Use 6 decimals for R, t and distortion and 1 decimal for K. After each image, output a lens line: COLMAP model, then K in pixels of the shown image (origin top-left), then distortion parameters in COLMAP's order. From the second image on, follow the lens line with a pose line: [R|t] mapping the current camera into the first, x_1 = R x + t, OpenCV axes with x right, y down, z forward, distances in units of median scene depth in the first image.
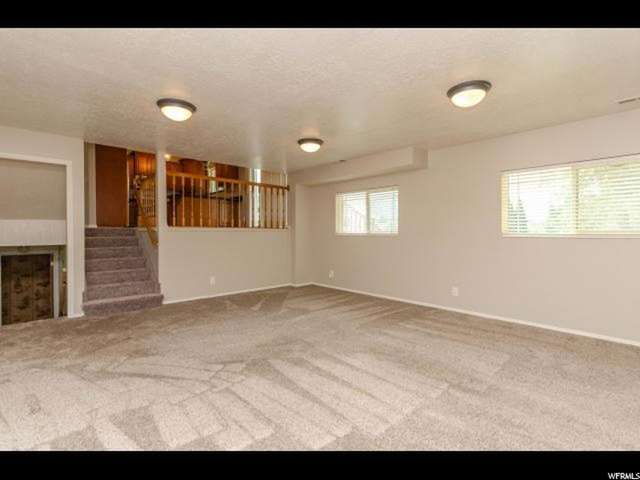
lens RADIAL K [[320.7, 0, 318.2], [0, 320.7, 234.1], [0, 0, 1]] dist [0.011438, 0.000401]
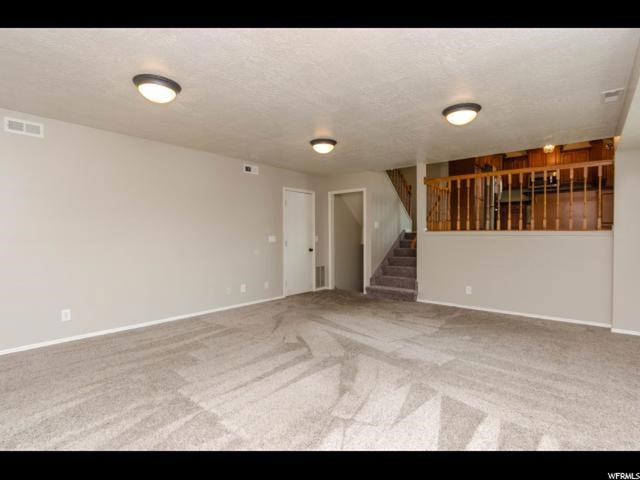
lens RADIAL K [[325.6, 0, 318.9], [0, 325.6, 242.3], [0, 0, 1]] dist [0.002738, -0.000701]
pose [[0.120277, 0.016202, -0.992608, 0.514042], [-0.008499, 0.999847, 0.015290, 0.000286], [0.992704, 0.006598, 0.120396, 0.467841]]
